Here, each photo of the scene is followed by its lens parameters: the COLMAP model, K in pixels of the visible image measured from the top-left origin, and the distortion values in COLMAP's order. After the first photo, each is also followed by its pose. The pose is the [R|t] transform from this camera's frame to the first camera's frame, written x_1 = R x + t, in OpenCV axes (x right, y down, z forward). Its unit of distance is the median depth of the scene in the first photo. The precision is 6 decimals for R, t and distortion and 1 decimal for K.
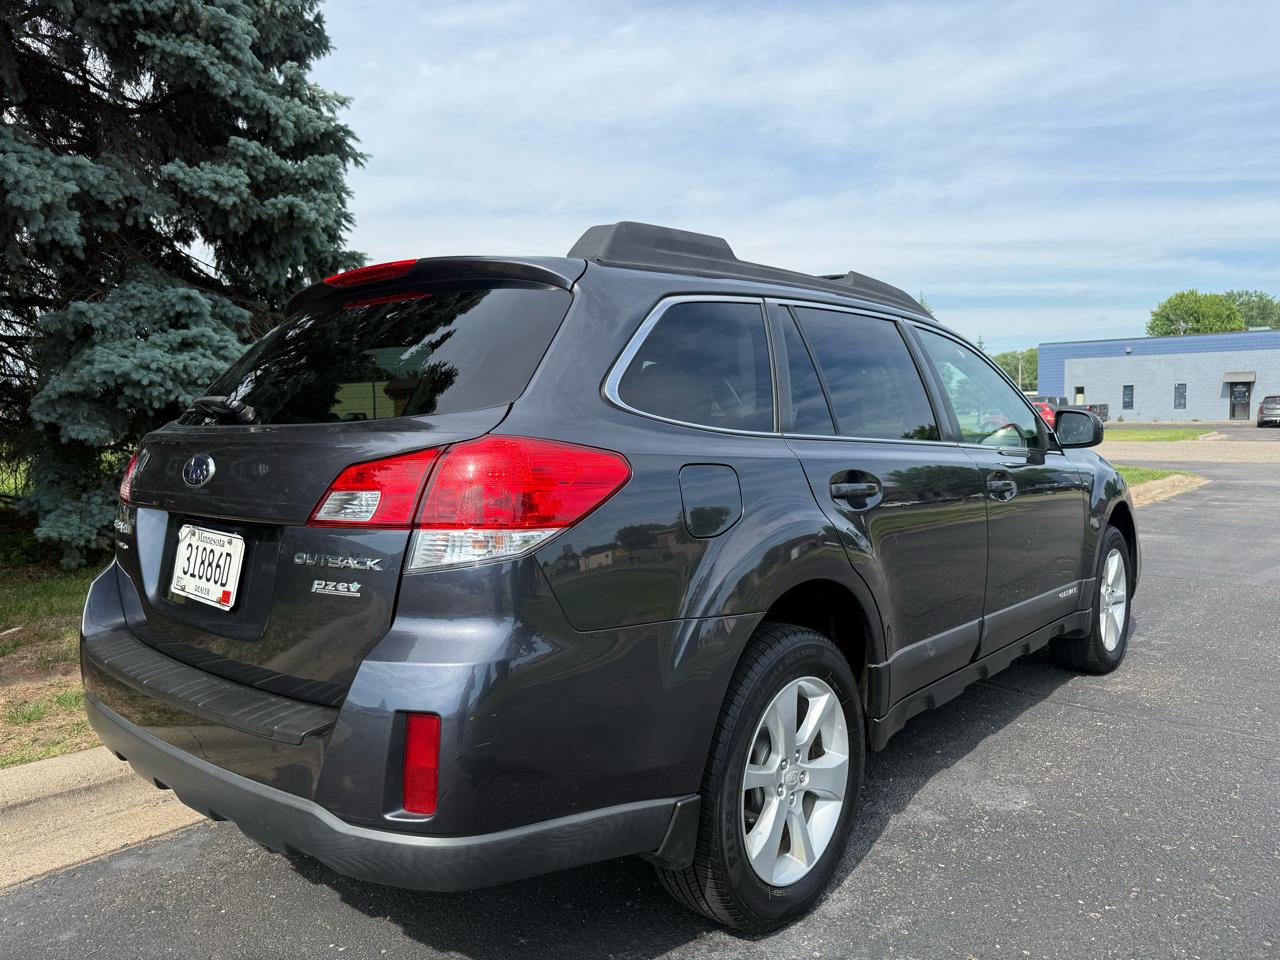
lens RADIAL K [[900.8, 0, 649.3], [0, 900.8, 485.3], [0, 0, 1]] dist [0.017929, -0.022540]
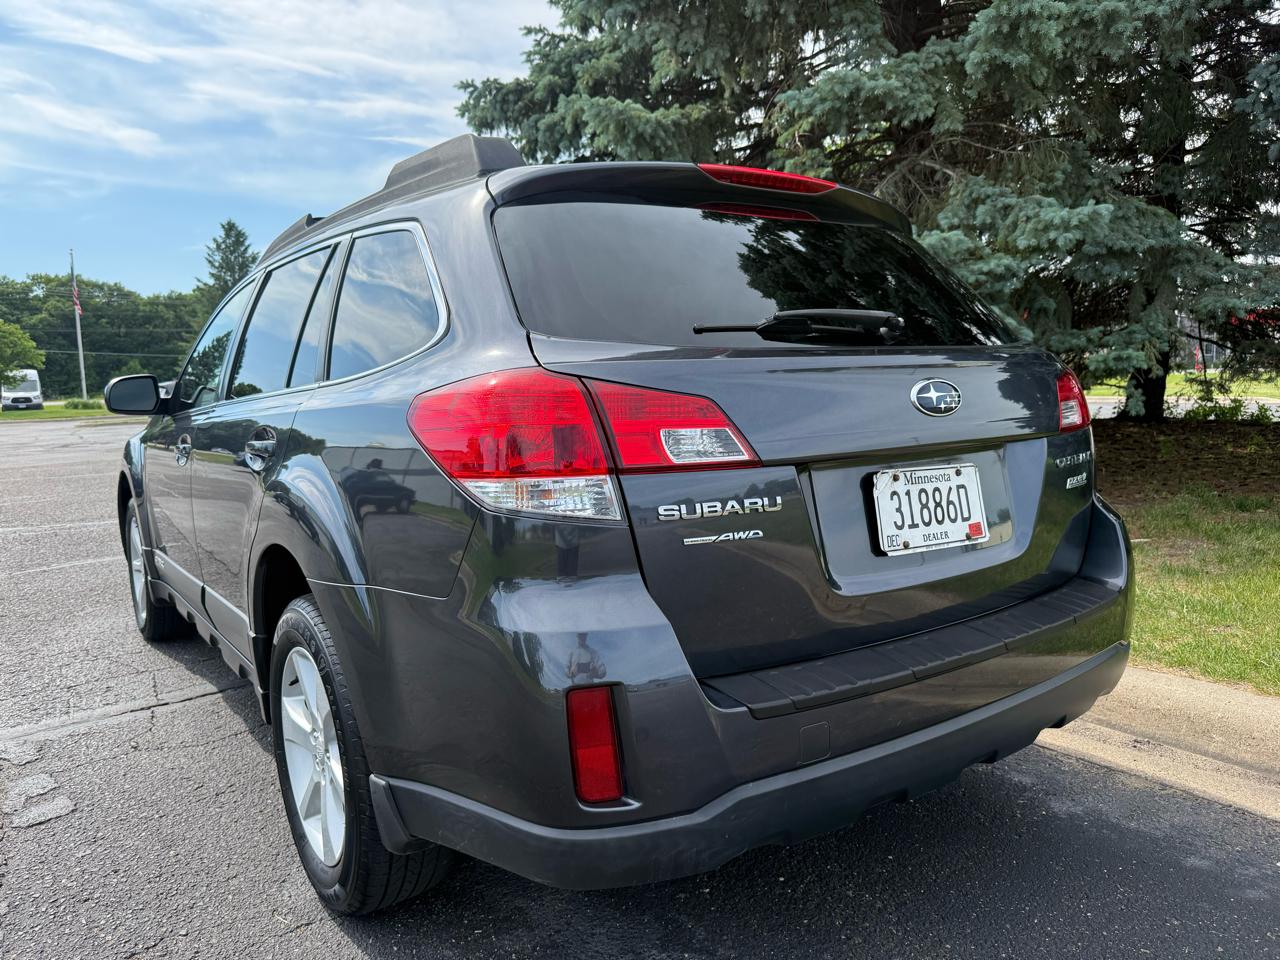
lens RADIAL K [[900.8, 0, 643.2], [0, 900.8, 483.3], [0, 0, 1]] dist [0.017929, -0.022540]
pose [[0.228260, -0.116695, 0.966581, -0.701550], [0.074303, 0.991983, 0.102215, -0.021936], [-0.970761, 0.048488, 0.235101, 0.538911]]
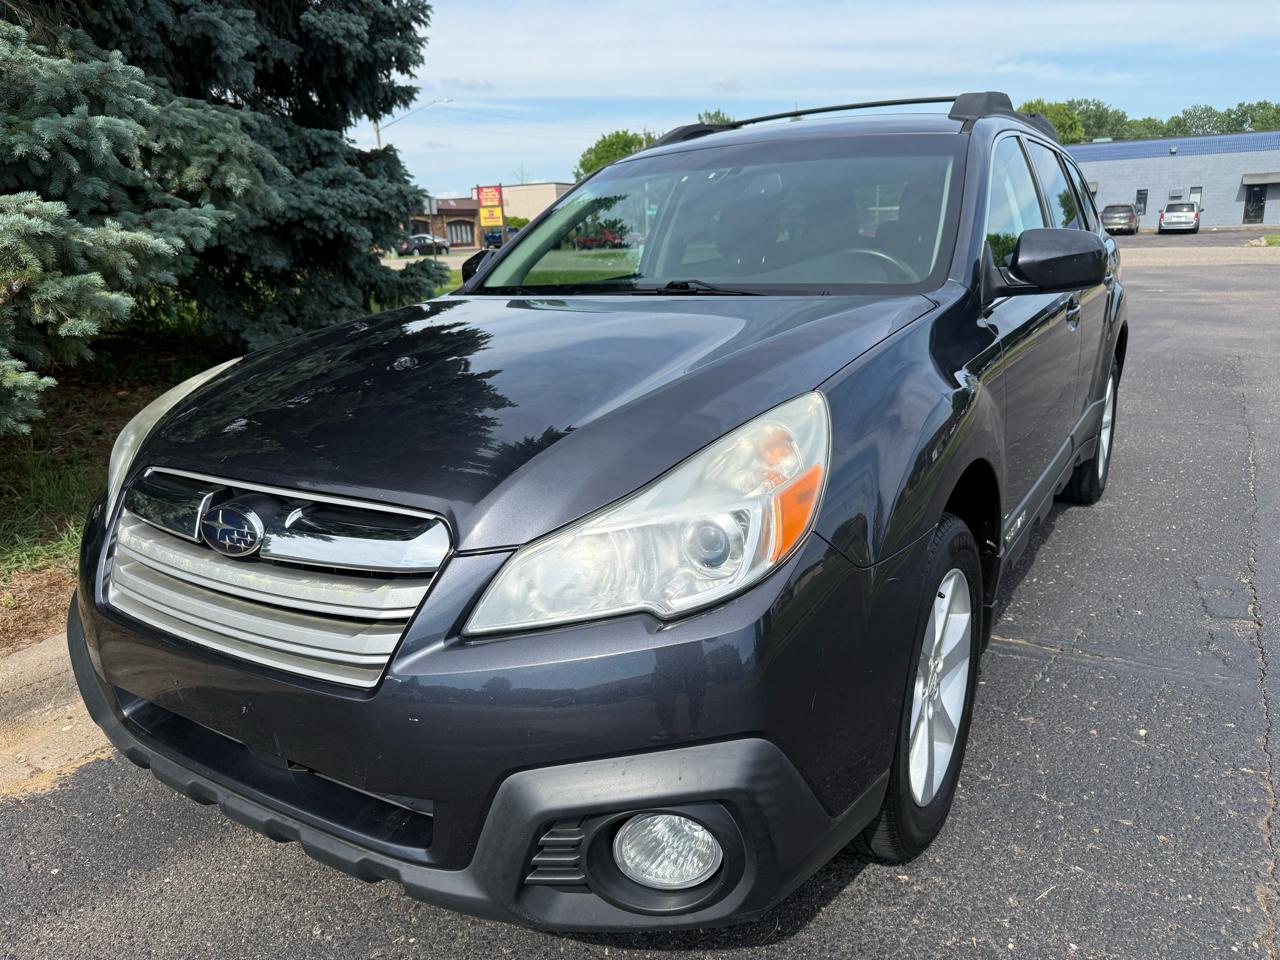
lens RADIAL K [[900.8, 0, 654.3], [0, 900.8, 488.1], [0, 0, 1]] dist [0.017929, -0.022540]
pose [[0.986792, -0.064249, 0.148708, -0.525453], [0.034153, 0.979865, 0.196718, 0.026679], [-0.158353, -0.189040, 0.969117, -0.445829]]
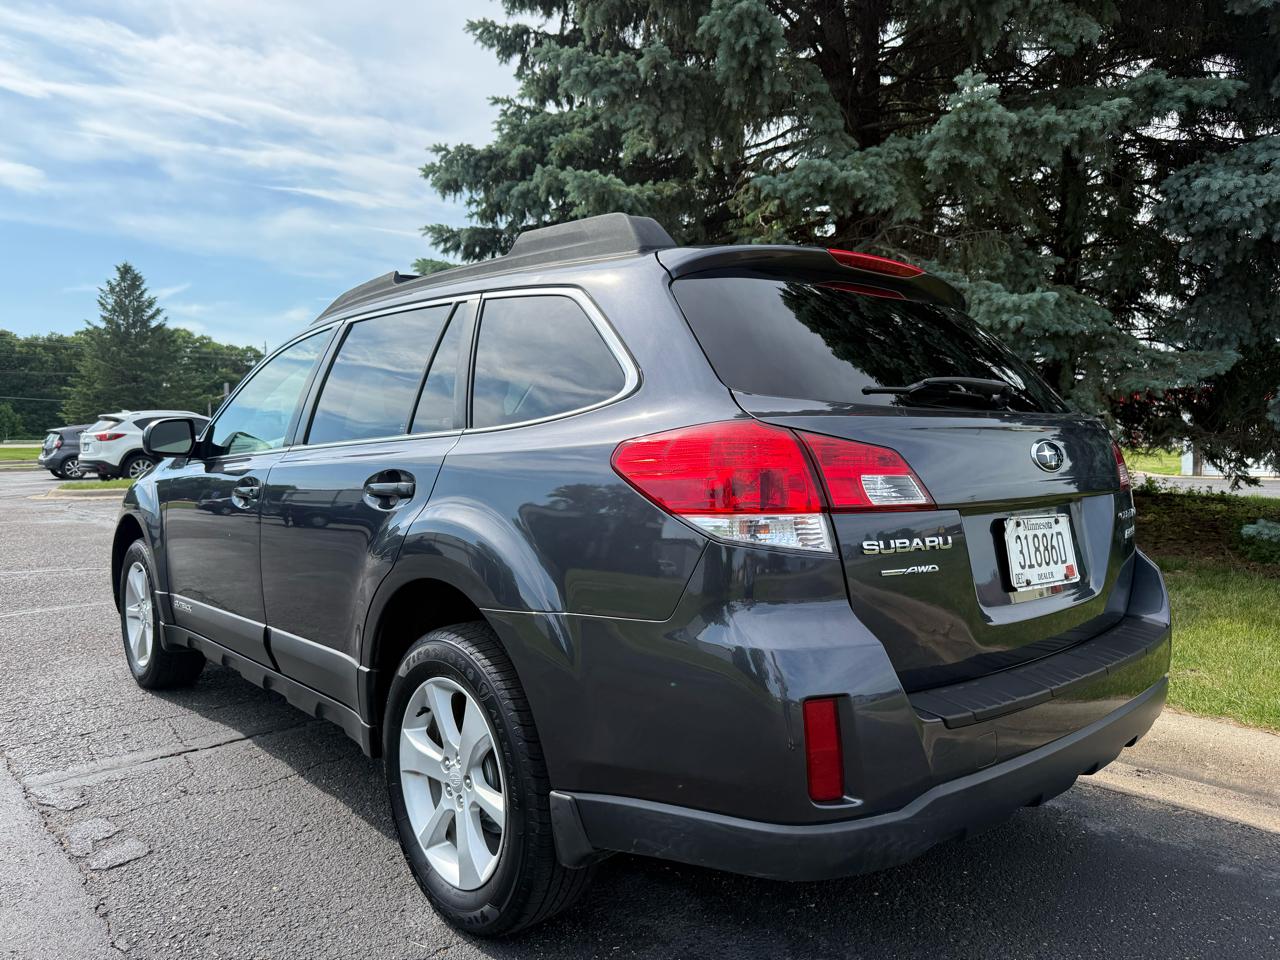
lens RADIAL K [[900.8, 0, 641.9], [0, 900.8, 485.9], [0, 0, 1]] dist [0.017929, -0.022540]
pose [[0.123235, -0.050743, 0.991079, -0.777750], [0.047785, 0.997837, 0.045147, -0.025254], [-0.991226, 0.041795, 0.125393, 0.664220]]
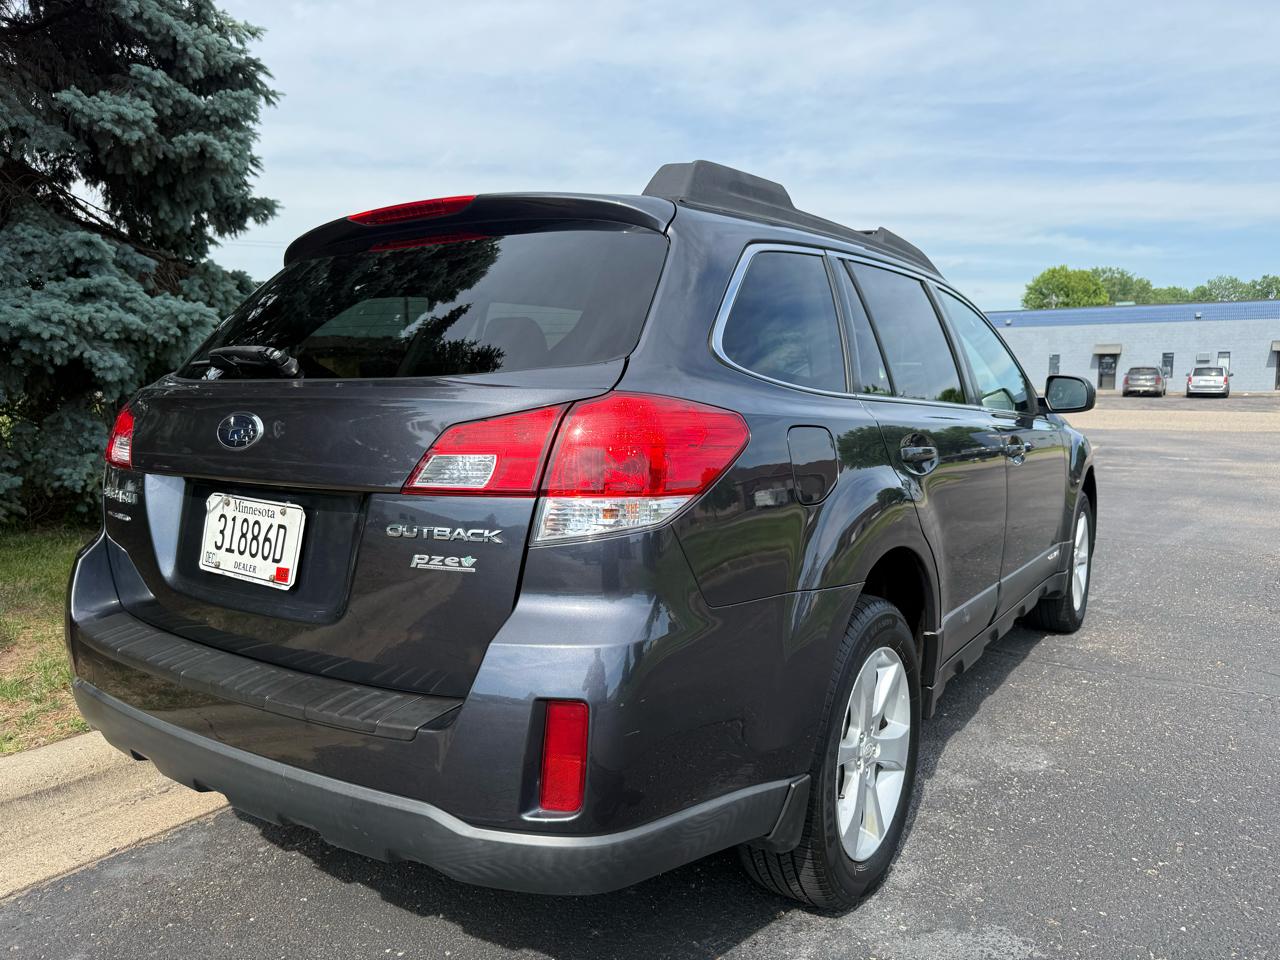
lens RADIAL K [[900.8, 0, 648.9], [0, 900.8, 491.5], [0, 0, 1]] dist [0.017929, -0.022540]
pose [[0.993107, -0.005135, 0.117099, -0.104953], [-0.000098, 0.999003, 0.044638, 0.001705], [-0.117212, -0.044342, 0.992117, 0.043367]]
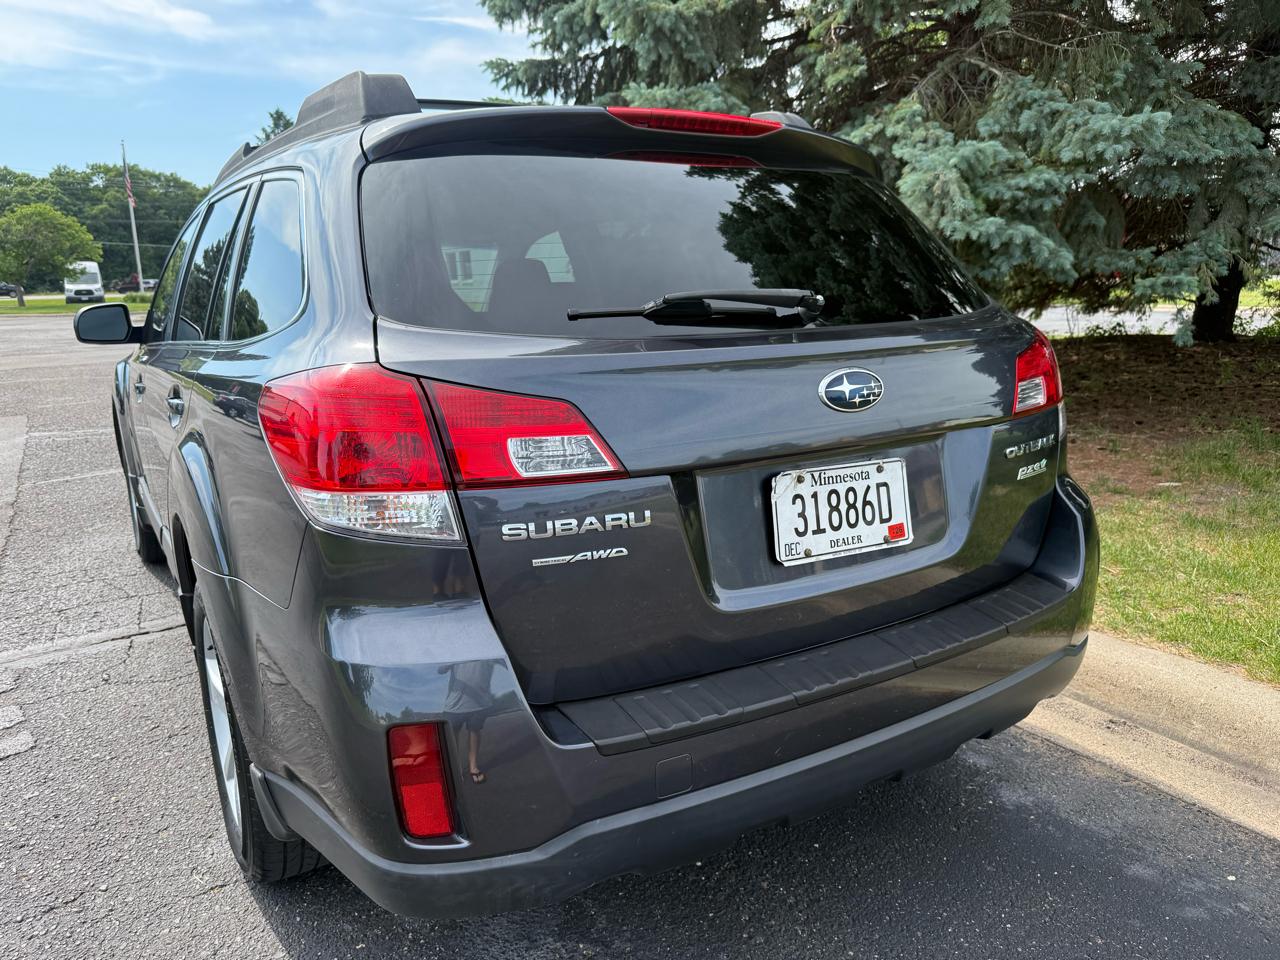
lens RADIAL K [[900.8, 0, 634.5], [0, 900.8, 489.1], [0, 0, 1]] dist [0.017929, -0.022540]
pose [[0.294917, -0.221320, 0.929538, -0.640773], [0.061787, 0.975187, 0.212585, -0.053846], [-0.953523, -0.005261, 0.301274, 0.474888]]
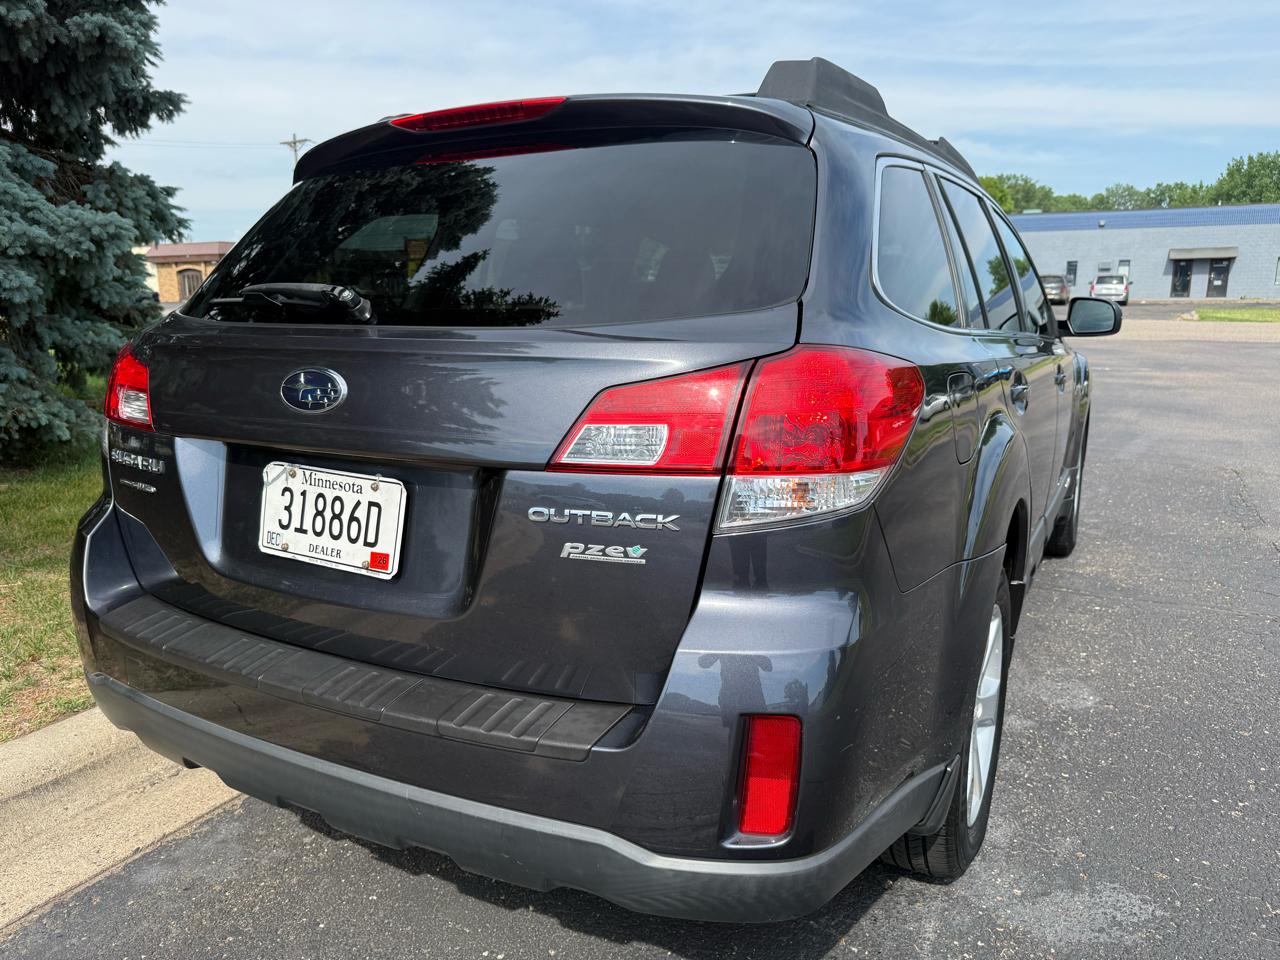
lens RADIAL K [[900.8, 0, 640.9], [0, 900.8, 496.8], [0, 0, 1]] dist [0.017929, -0.022540]
pose [[0.978578, -0.040988, 0.201757, -0.196406], [0.011043, 0.989021, 0.147361, -0.017600], [-0.205582, -0.141976, 0.968287, 0.117912]]
